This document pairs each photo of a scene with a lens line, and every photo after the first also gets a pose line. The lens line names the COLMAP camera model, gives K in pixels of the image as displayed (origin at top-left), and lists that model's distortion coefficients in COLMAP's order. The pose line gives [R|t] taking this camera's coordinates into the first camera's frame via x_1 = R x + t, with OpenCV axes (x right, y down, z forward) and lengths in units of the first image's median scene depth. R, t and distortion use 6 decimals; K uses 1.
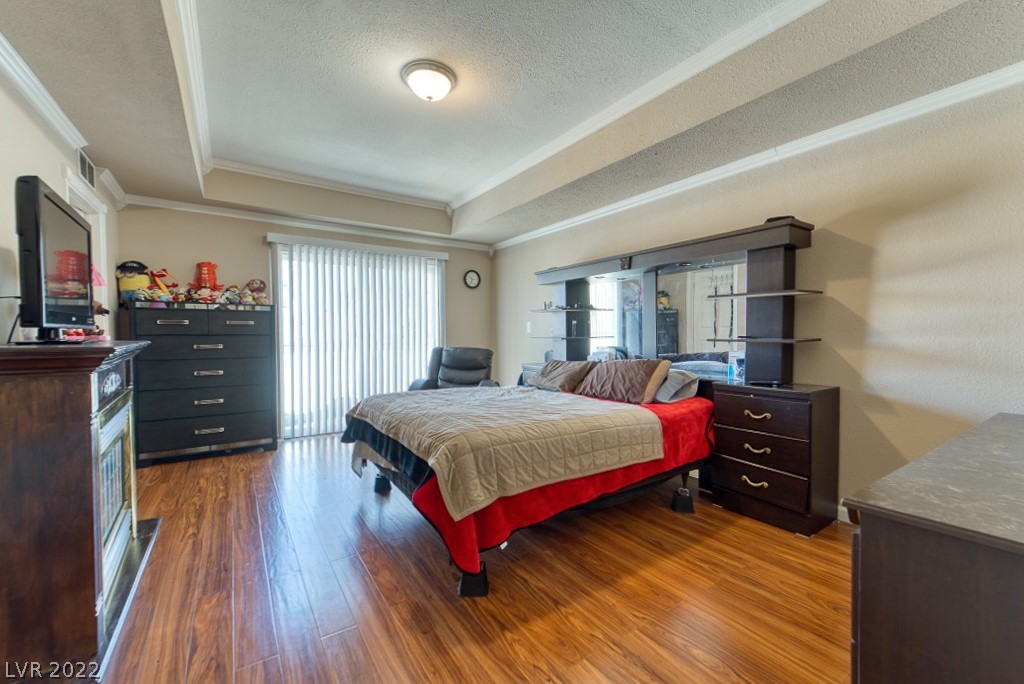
lens RADIAL K [[412.0, 0, 515.8], [0, 412.0, 346.6], [0, 0, 1]] dist [0.001849, 0.000003]
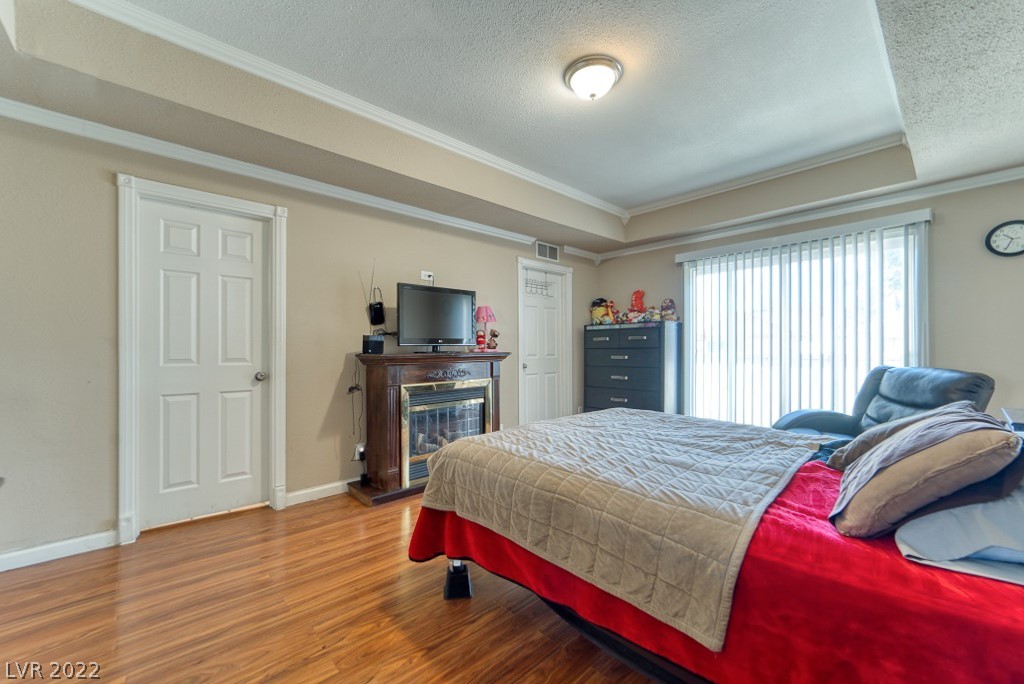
lens RADIAL K [[412.0, 0, 515.8], [0, 412.0, 346.6], [0, 0, 1]] dist [0.001849, 0.000003]
pose [[0.156440, -0.007045, -0.987662, 0.473098], [-0.022589, 0.999687, -0.010708, -0.012776], [0.987429, 0.023985, 0.156232, 0.477843]]
